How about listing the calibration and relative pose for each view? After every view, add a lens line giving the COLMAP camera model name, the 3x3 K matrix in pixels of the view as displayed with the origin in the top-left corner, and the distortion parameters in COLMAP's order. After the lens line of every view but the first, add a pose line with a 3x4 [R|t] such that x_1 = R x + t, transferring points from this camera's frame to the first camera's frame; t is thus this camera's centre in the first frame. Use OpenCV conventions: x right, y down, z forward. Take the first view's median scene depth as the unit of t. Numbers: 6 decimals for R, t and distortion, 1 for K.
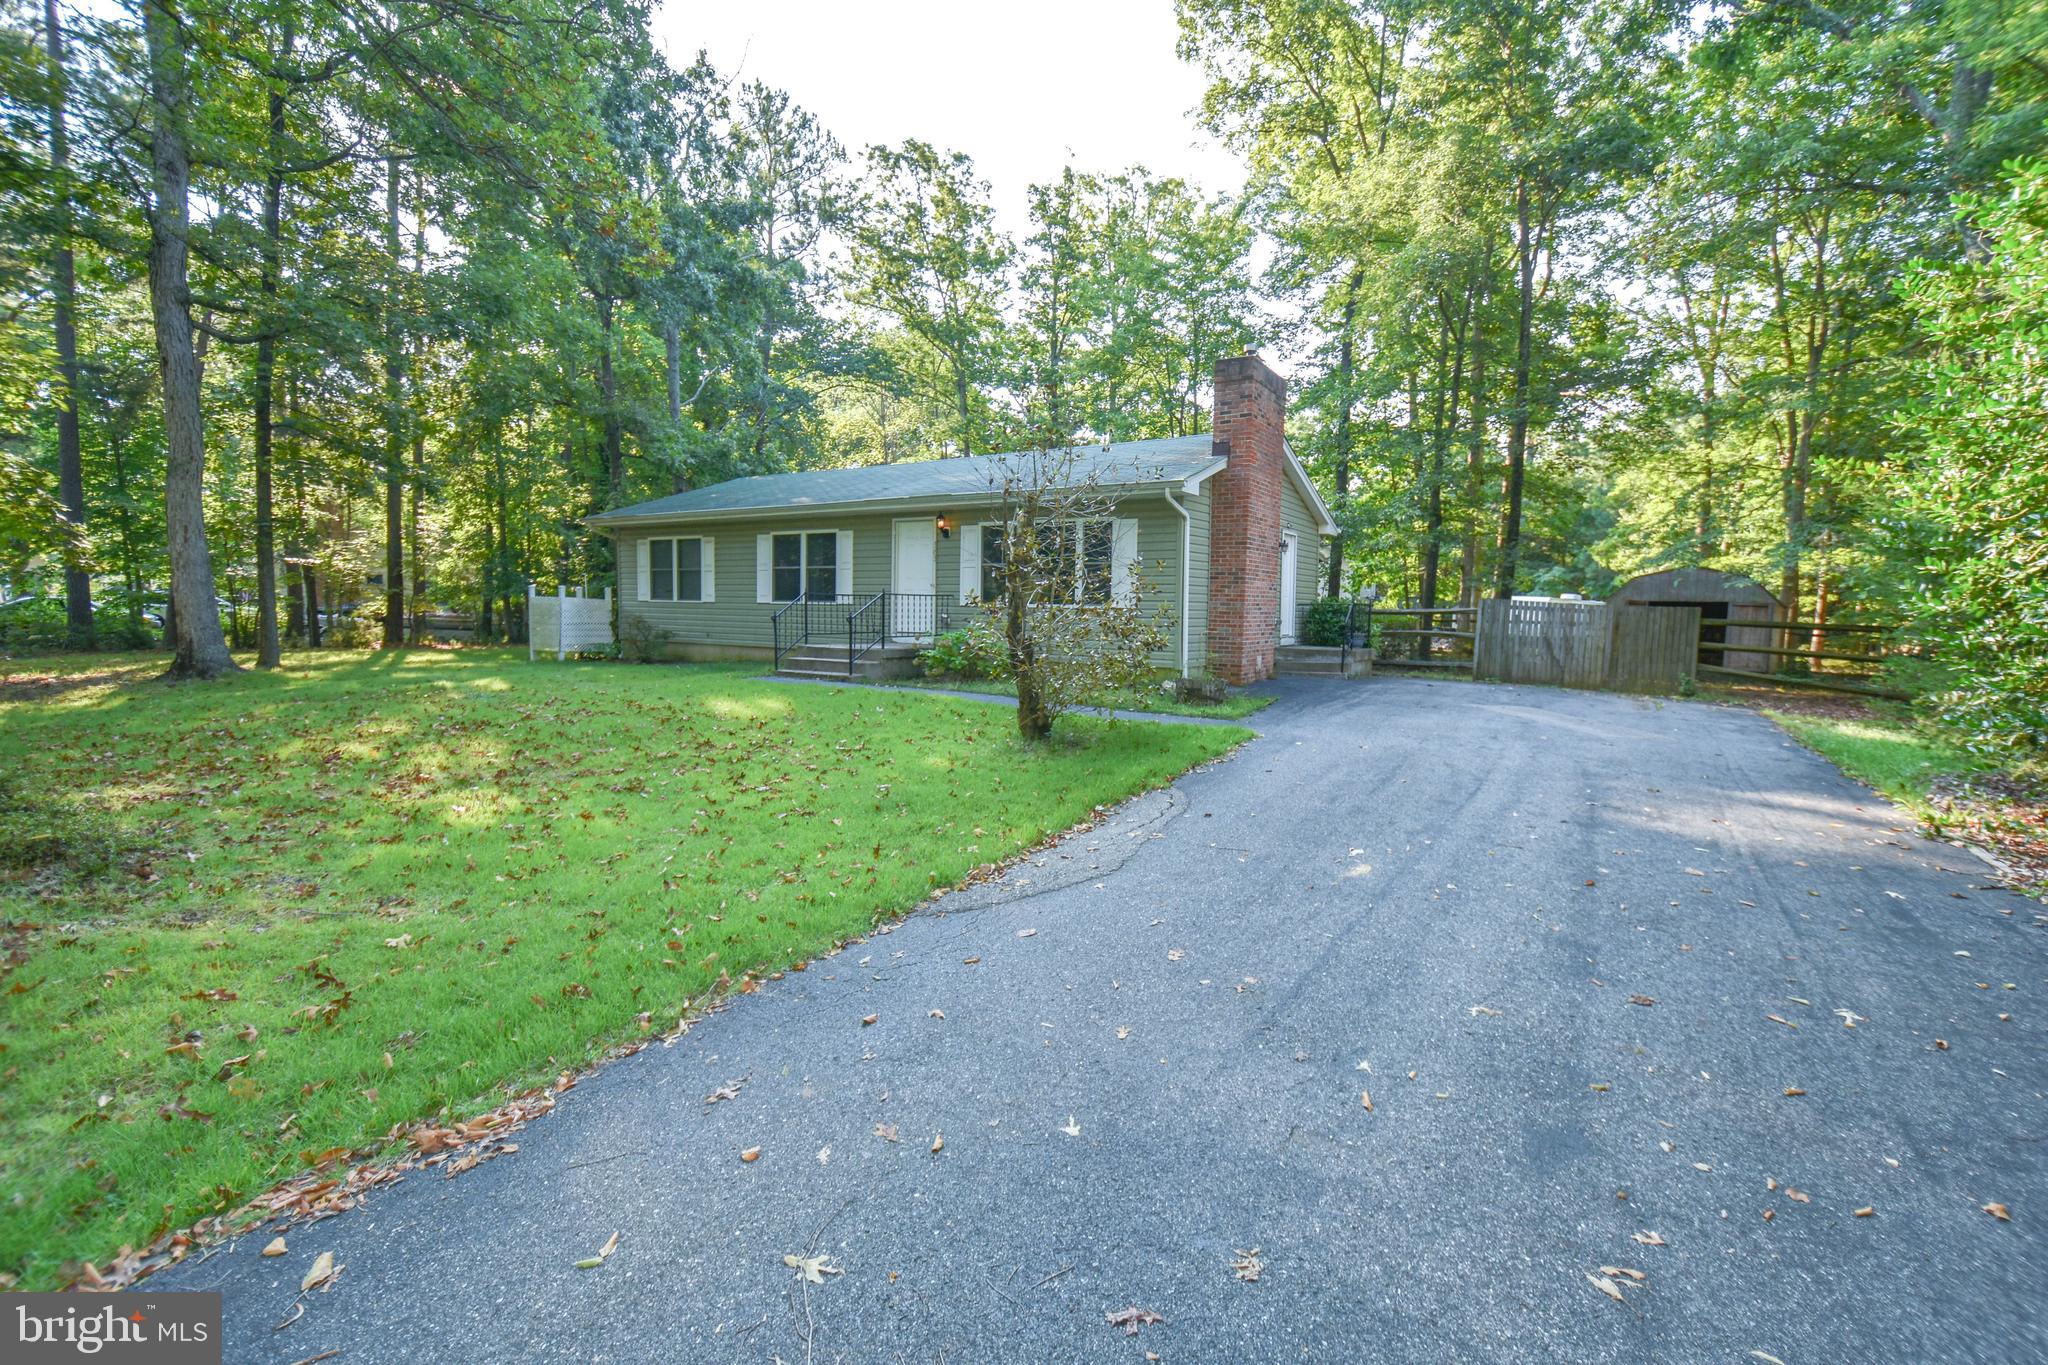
lens RADIAL K [[896.6, 0, 1028.3], [0, 896.6, 680.3], [0, 0, 1]] dist [0.003191, -0.006457]
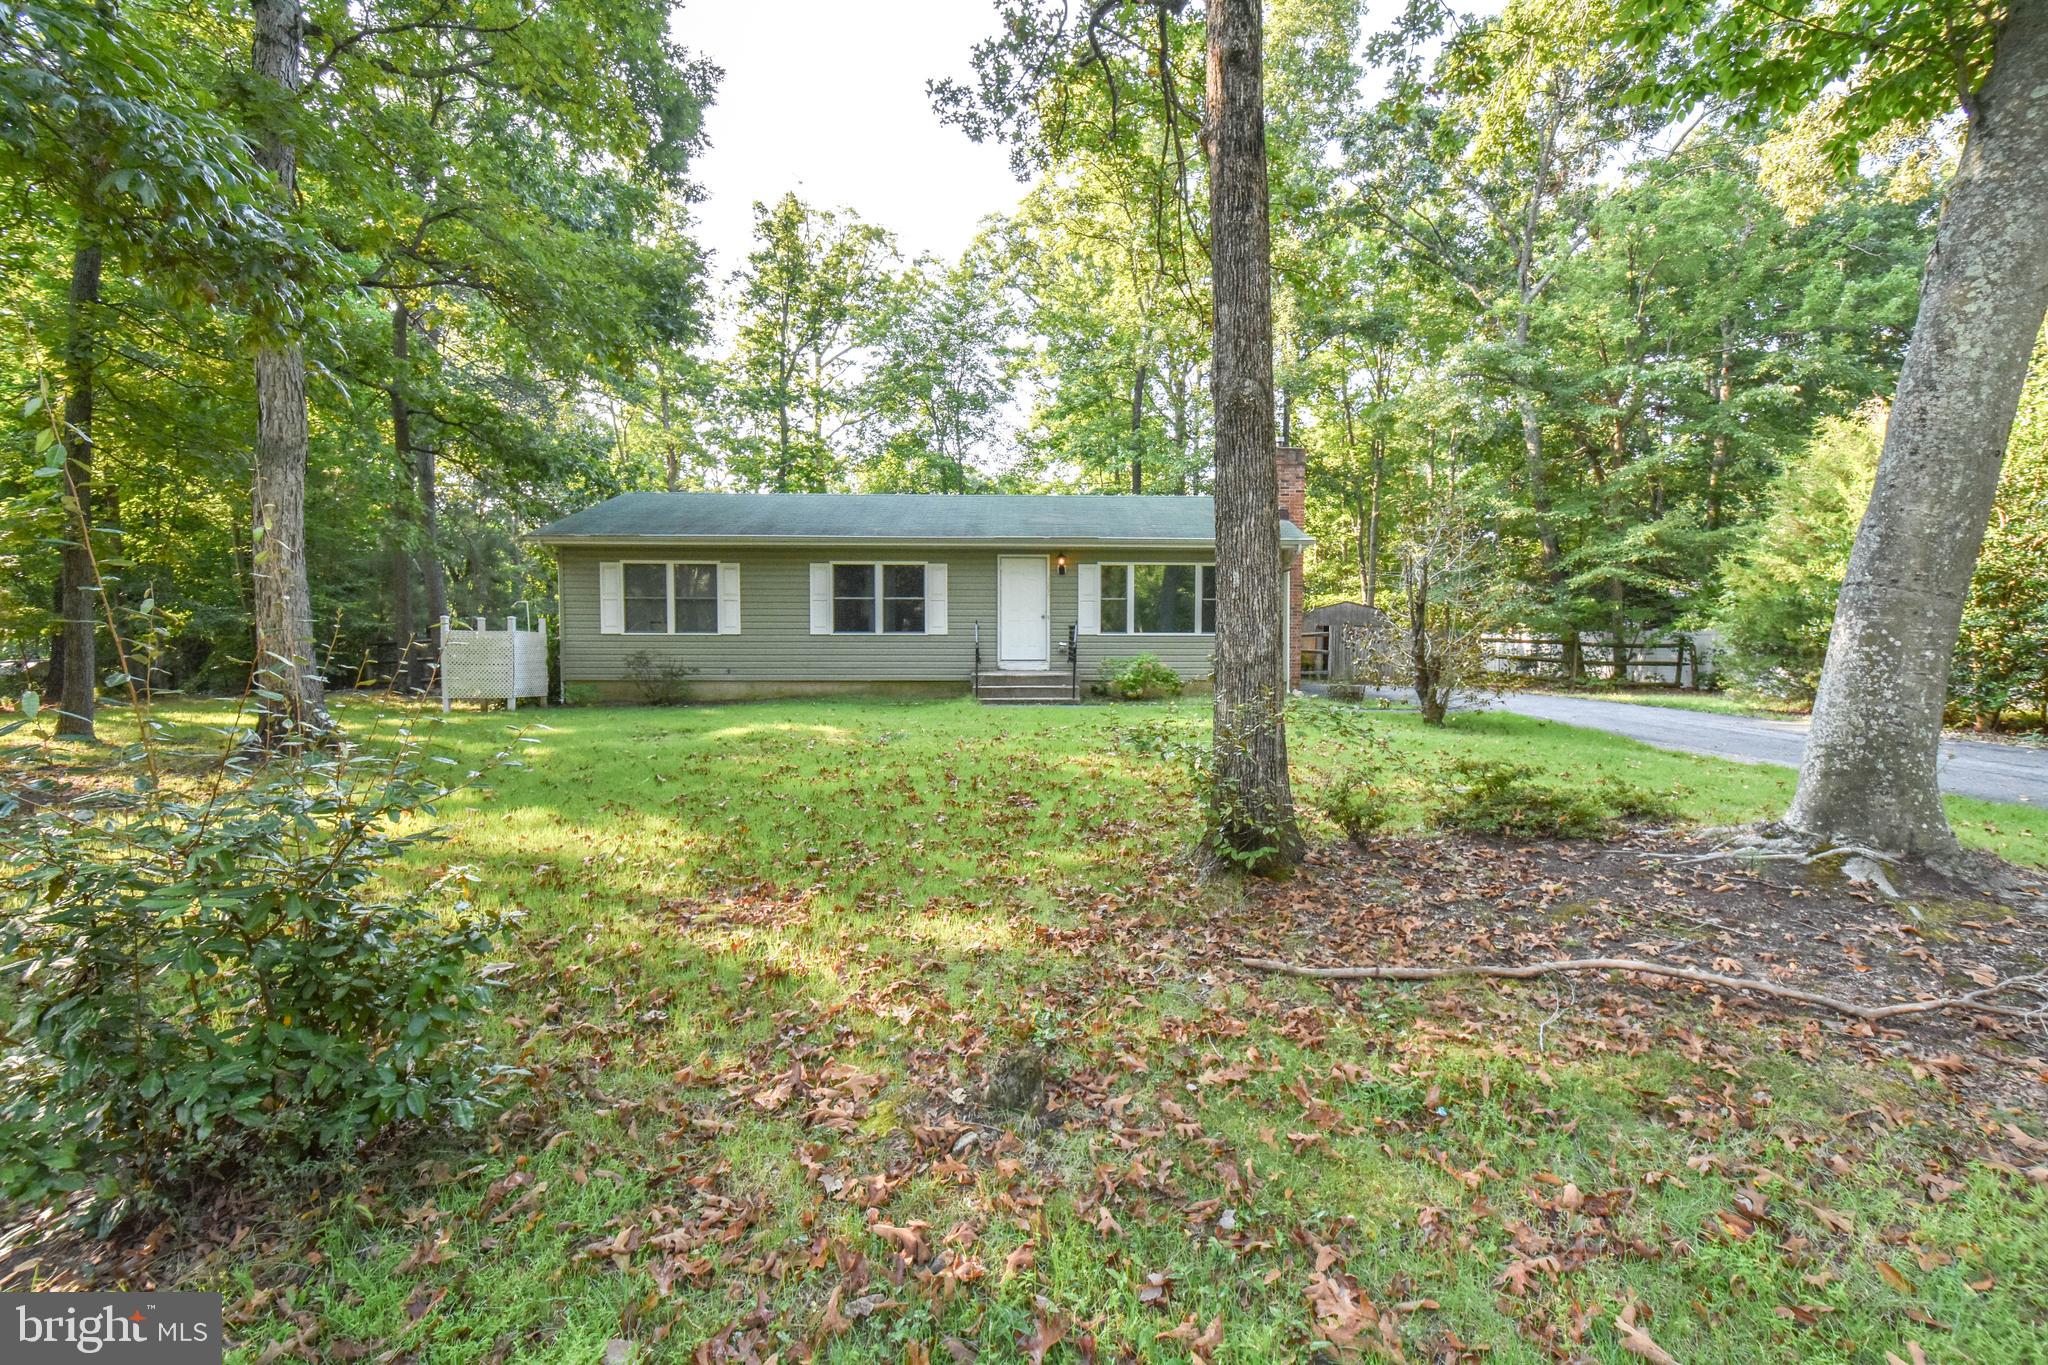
lens RADIAL K [[896.6, 0, 1030.1], [0, 896.6, 680.6], [0, 0, 1]] dist [0.003191, -0.006457]
pose [[0.834015, -0.041091, 0.550209, -0.614278], [0.054420, 0.998487, -0.007921, -0.017697], [-0.549051, 0.036548, 0.834989, 0.084307]]
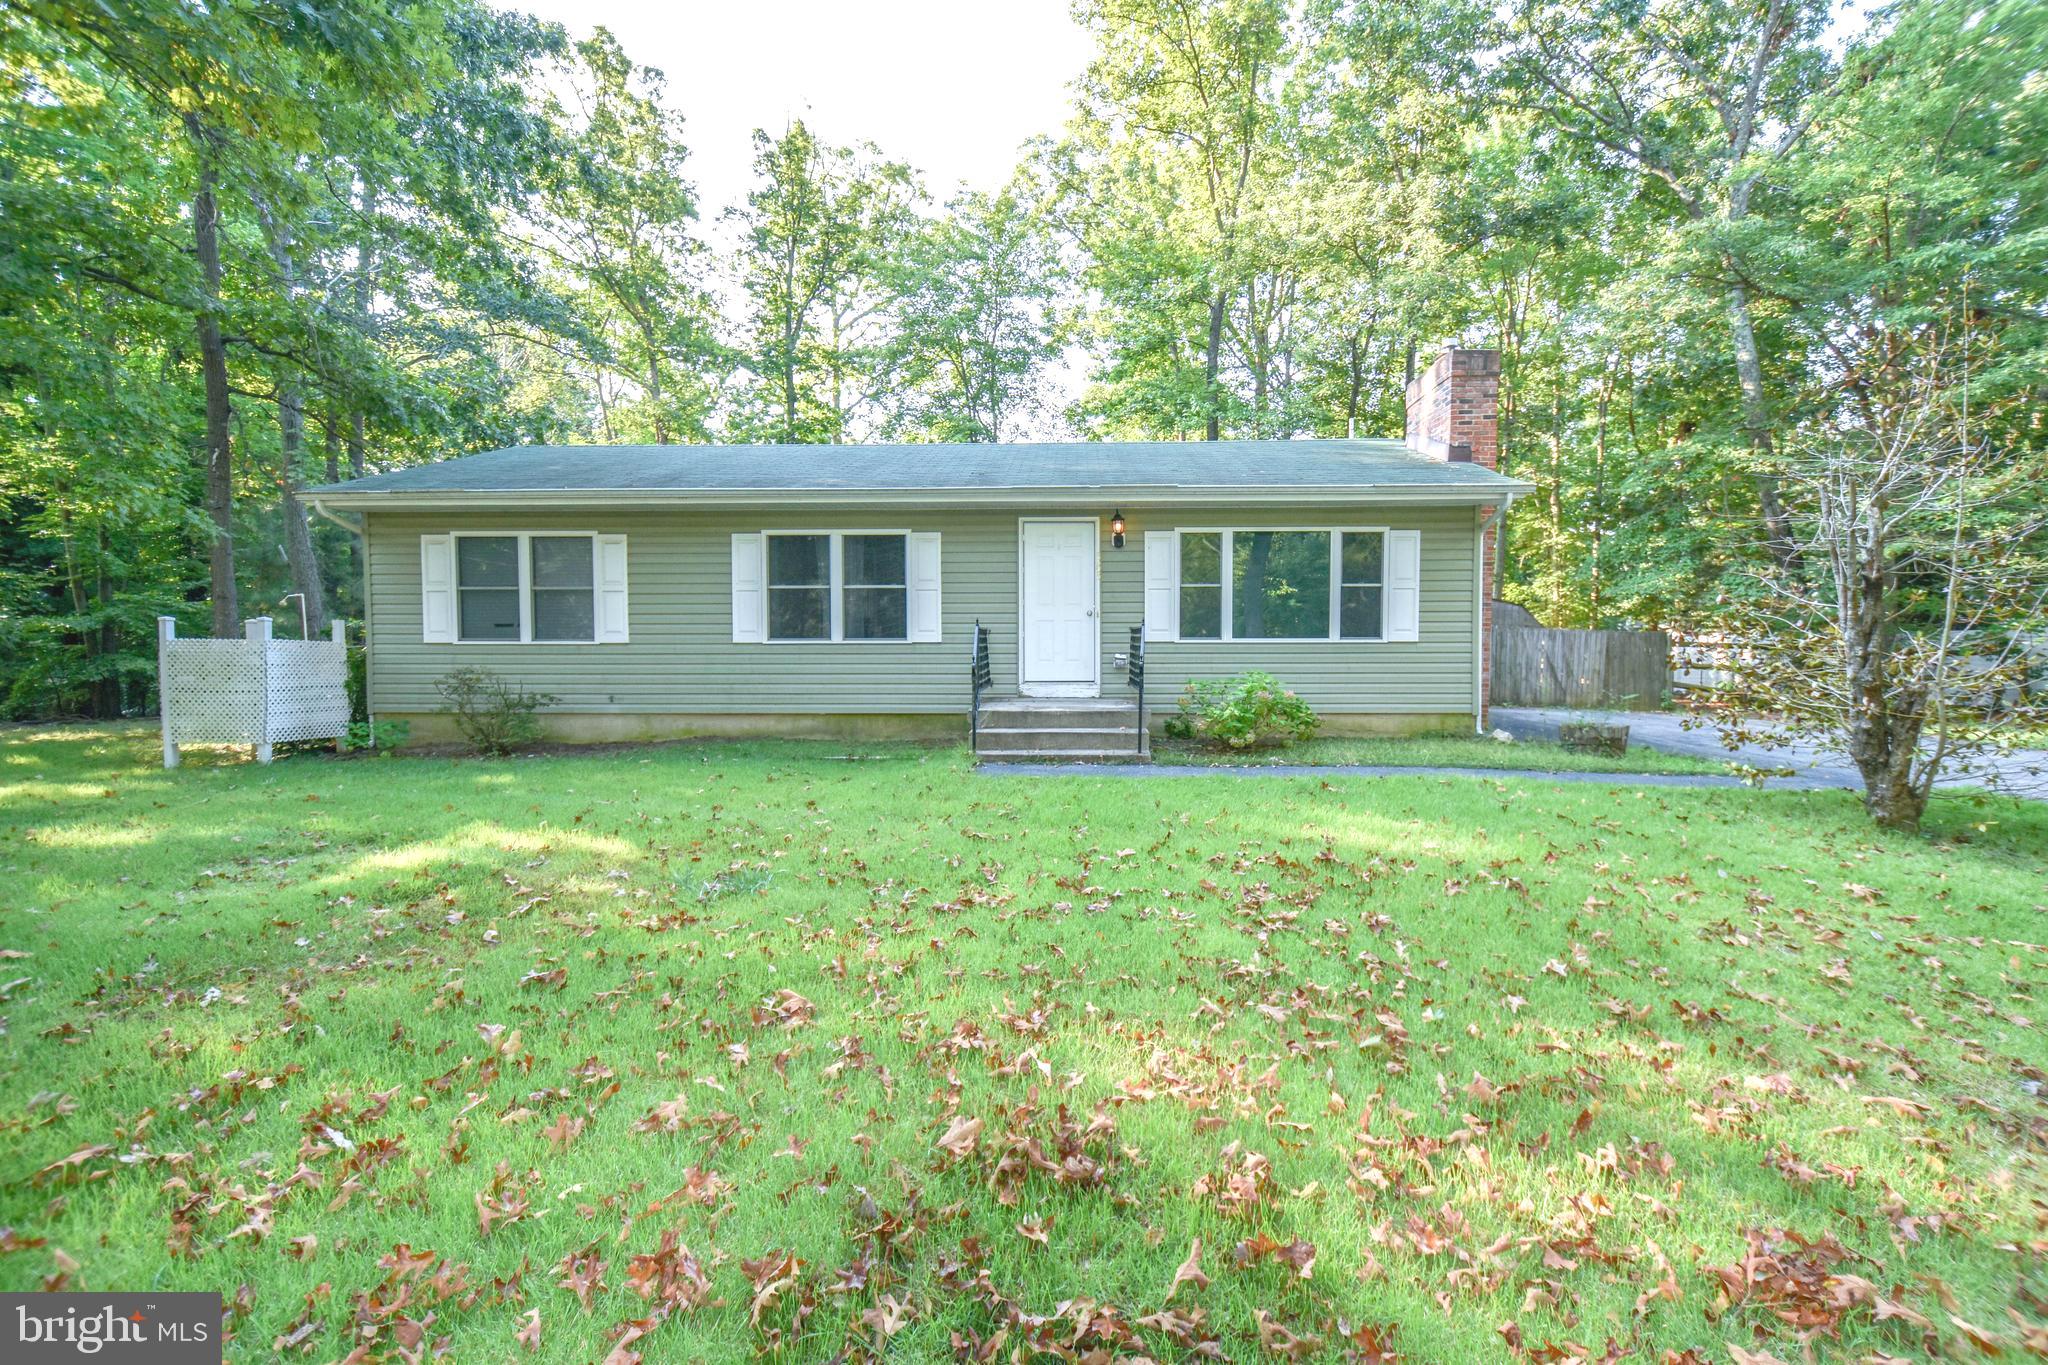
lens RADIAL K [[896.6, 0, 1040.7], [0, 896.6, 681.6], [0, 0, 1]] dist [0.003191, -0.006457]
pose [[0.861037, -0.041355, 0.506859, -0.422483], [0.055169, 0.998402, -0.012258, -0.039651], [-0.505542, 0.038518, 0.861942, 0.352887]]
